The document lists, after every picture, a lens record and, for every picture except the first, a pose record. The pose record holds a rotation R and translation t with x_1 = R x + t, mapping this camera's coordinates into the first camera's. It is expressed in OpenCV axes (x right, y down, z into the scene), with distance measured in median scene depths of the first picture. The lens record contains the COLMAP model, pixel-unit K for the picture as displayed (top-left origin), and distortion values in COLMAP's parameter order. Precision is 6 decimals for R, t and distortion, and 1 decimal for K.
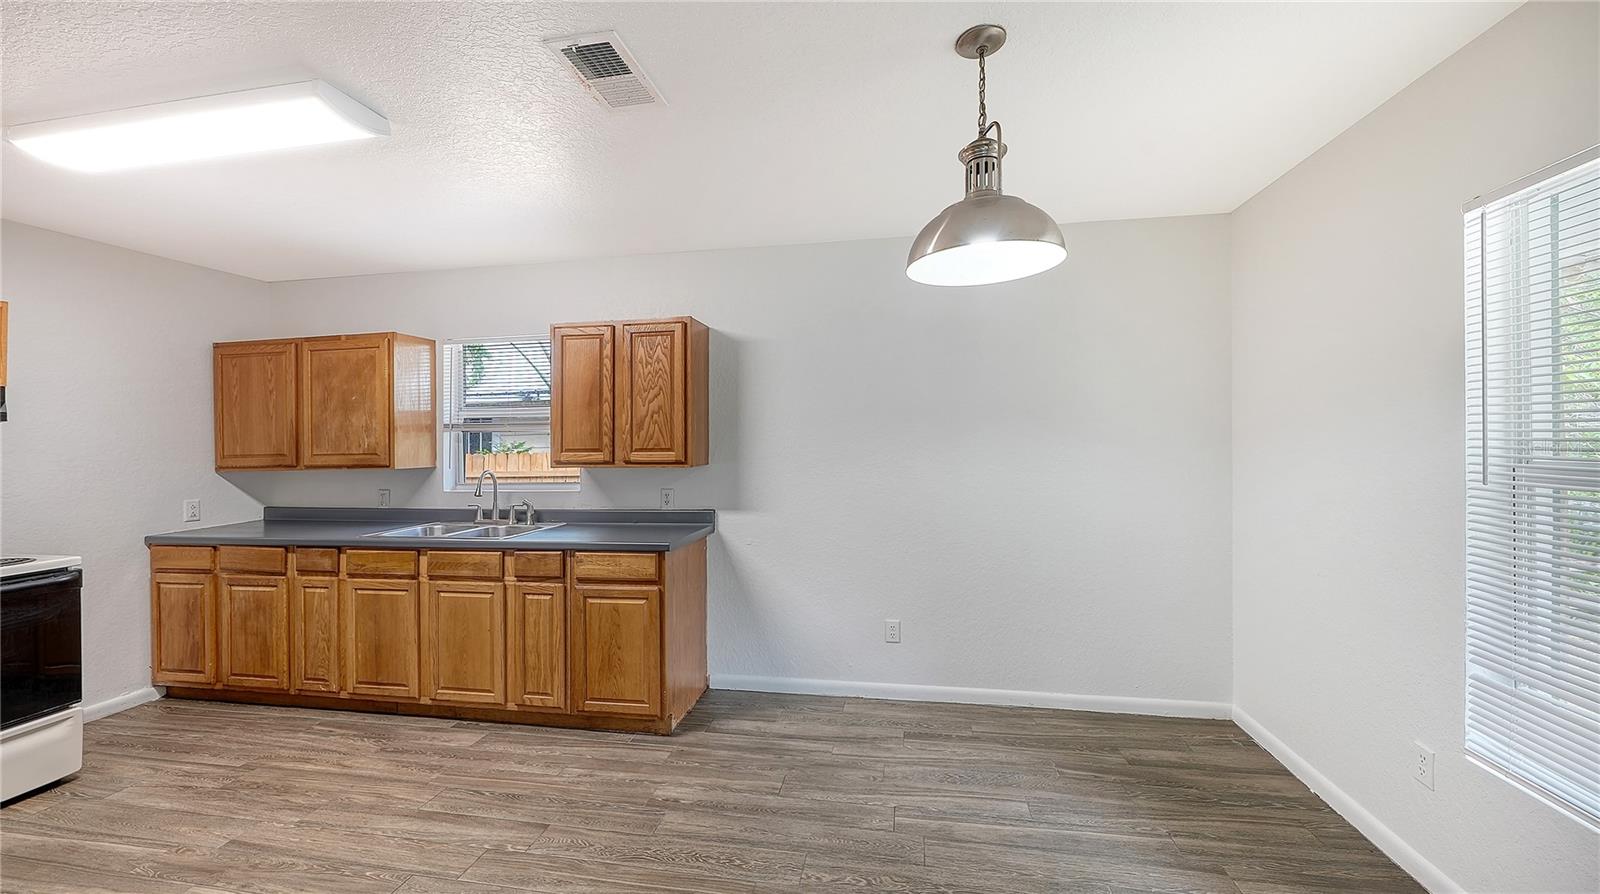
lens RADIAL K [[605.6, 0, 814.8], [0, 605.6, 419.6], [0, 0, 1]] dist [-0.002182, -0.000979]
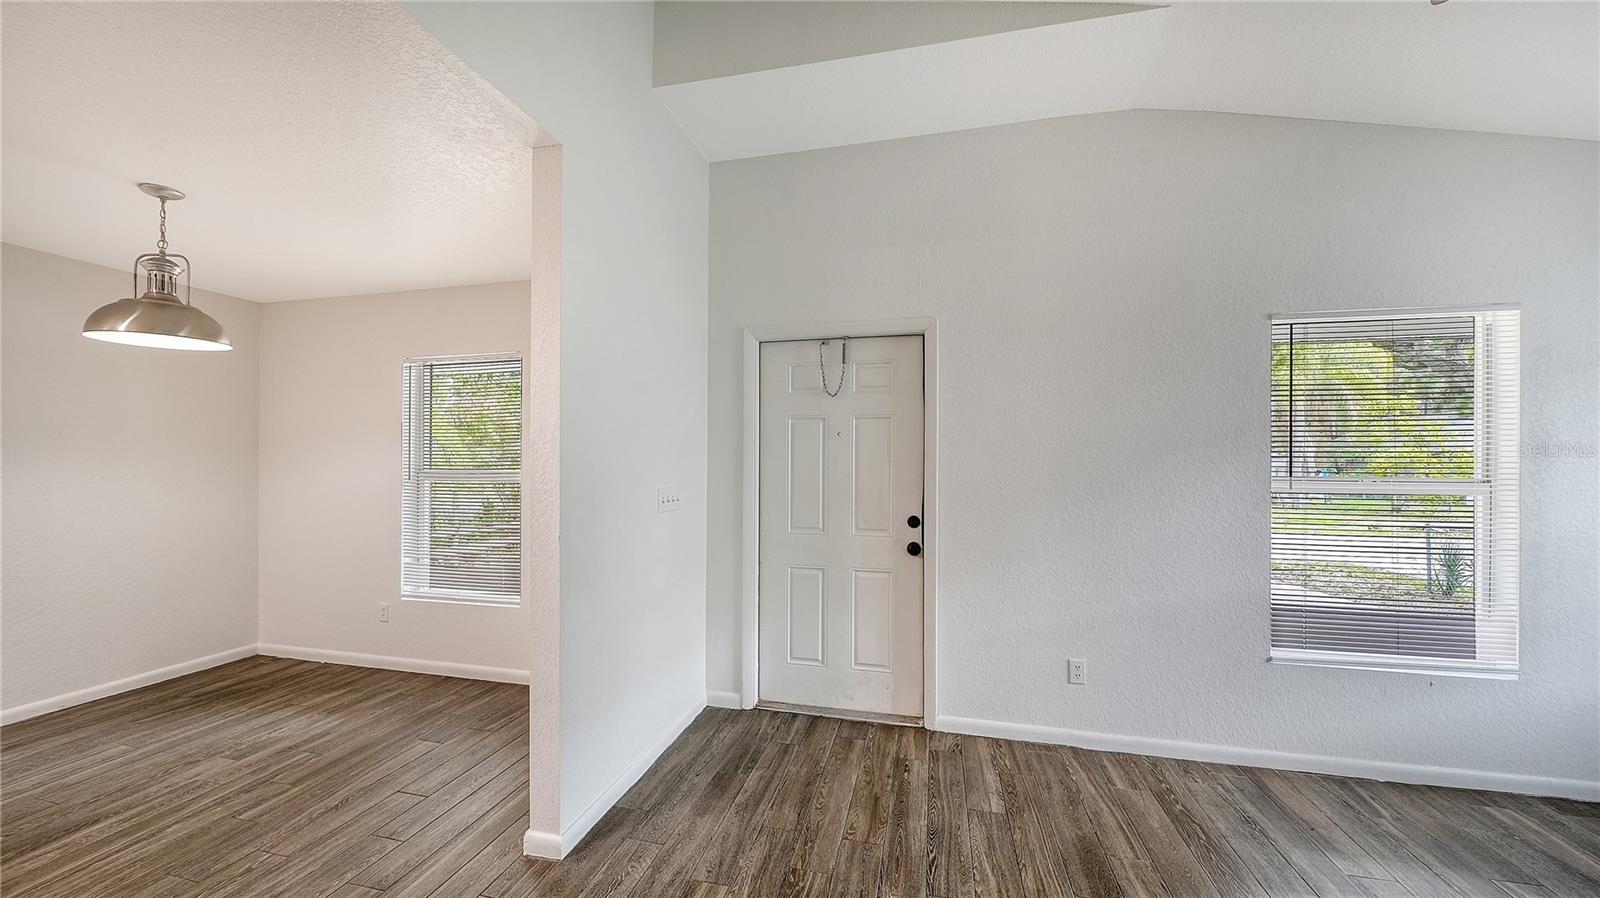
lens RADIAL K [[562.8, 0, 809.4], [0, 562.8, 451.9], [0, 0, 1]] dist [-0.001974, -0.000444]
pose [[0.051469, 0.025072, 0.998360, -0.608896], [-0.035764, 0.999090, -0.023247, -0.014576], [-0.998034, -0.034508, 0.052319, -0.393974]]
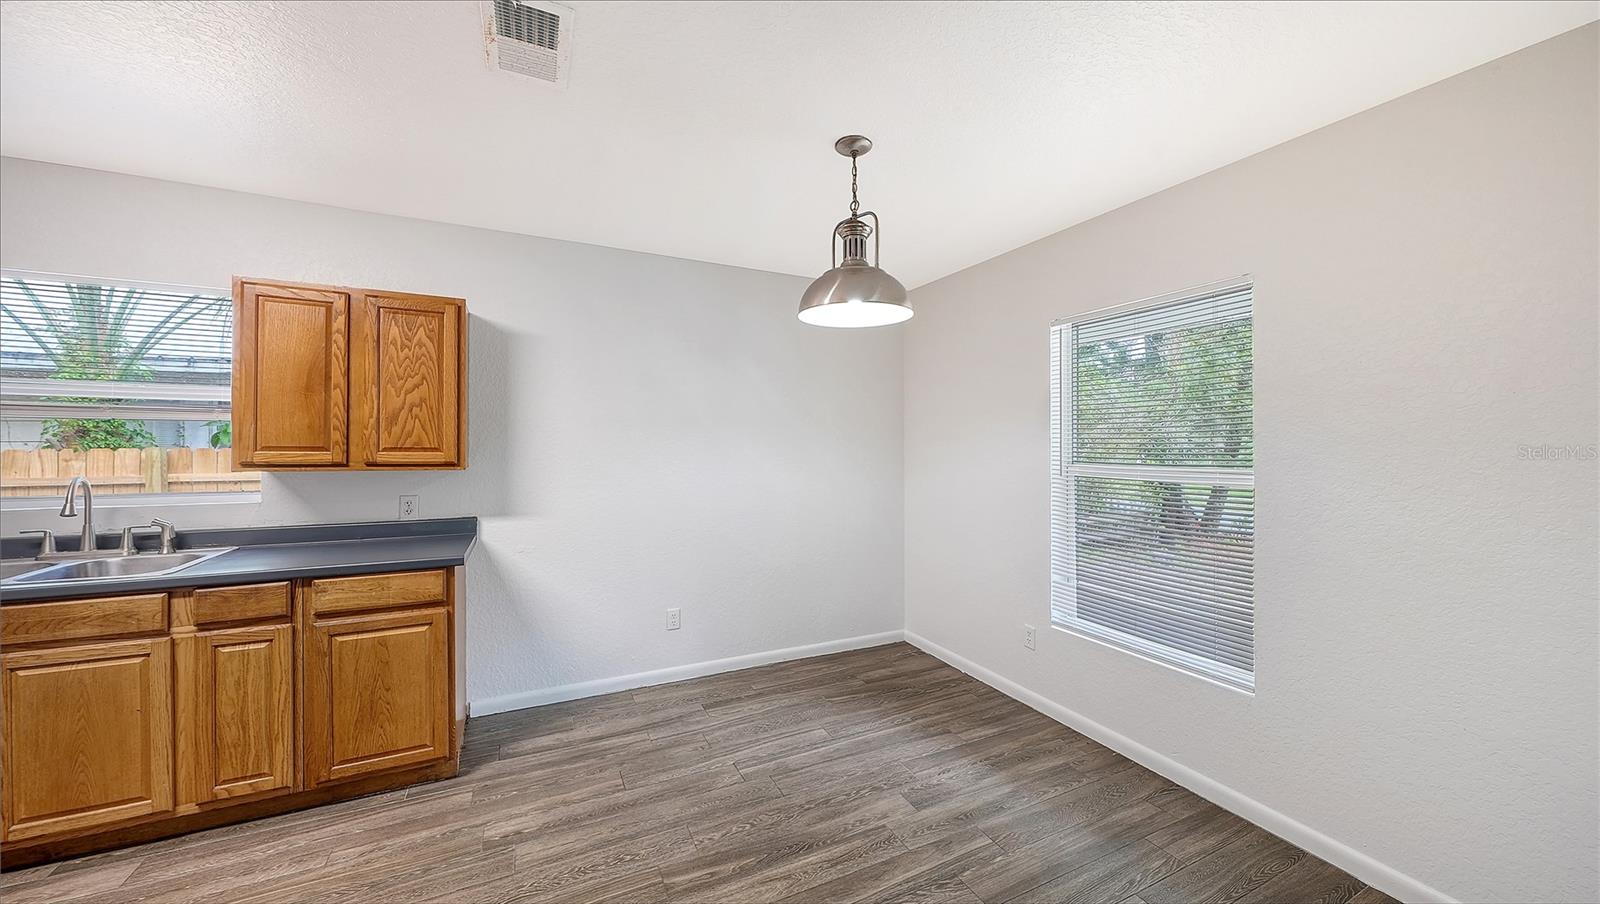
lens RADIAL K [[569.4, 0, 808.1], [0, 569.4, 415.3], [0, 0, 1]] dist [-0.002774, -0.000630]
pose [[0.802167, 0.049512, 0.595043, -0.331324], [-0.041253, 0.998770, -0.027493, 0.001437], [-0.595673, -0.002493, 0.803223, 0.035890]]
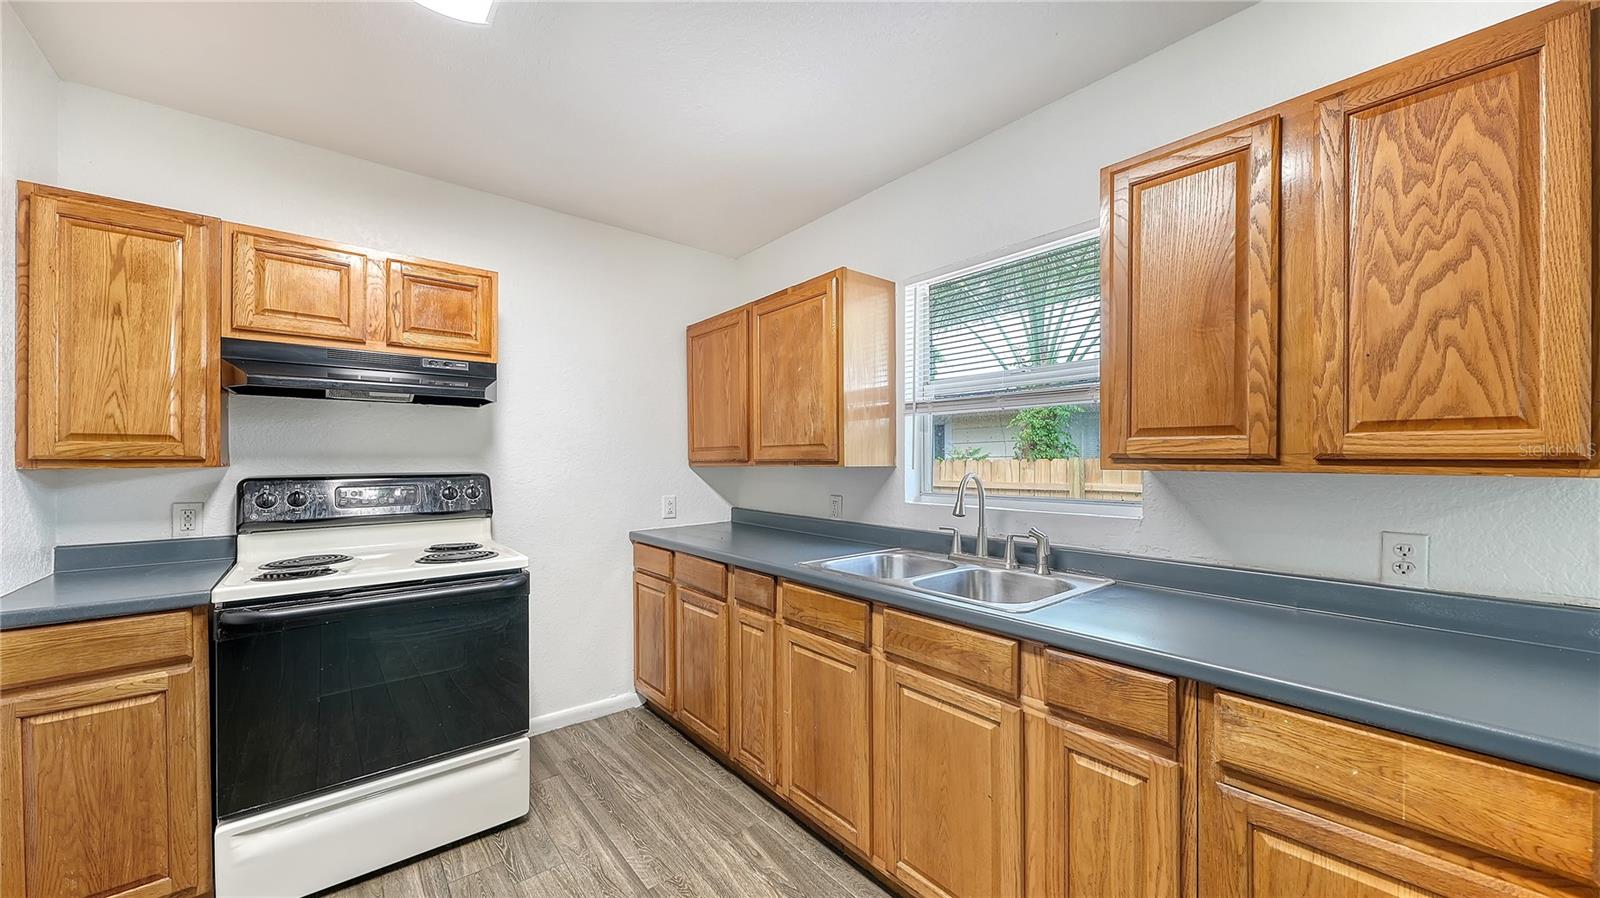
lens RADIAL K [[562.8, 0, 831.8], [0, 562.8, 496.7], [0, 0, 1]] dist [-0.001974, -0.000444]
pose [[0.786024, 0.055159, -0.615731, -0.376495], [0.008443, 0.994961, 0.099910, 0.062836], [0.618139, -0.083730, 0.781597, 0.593132]]
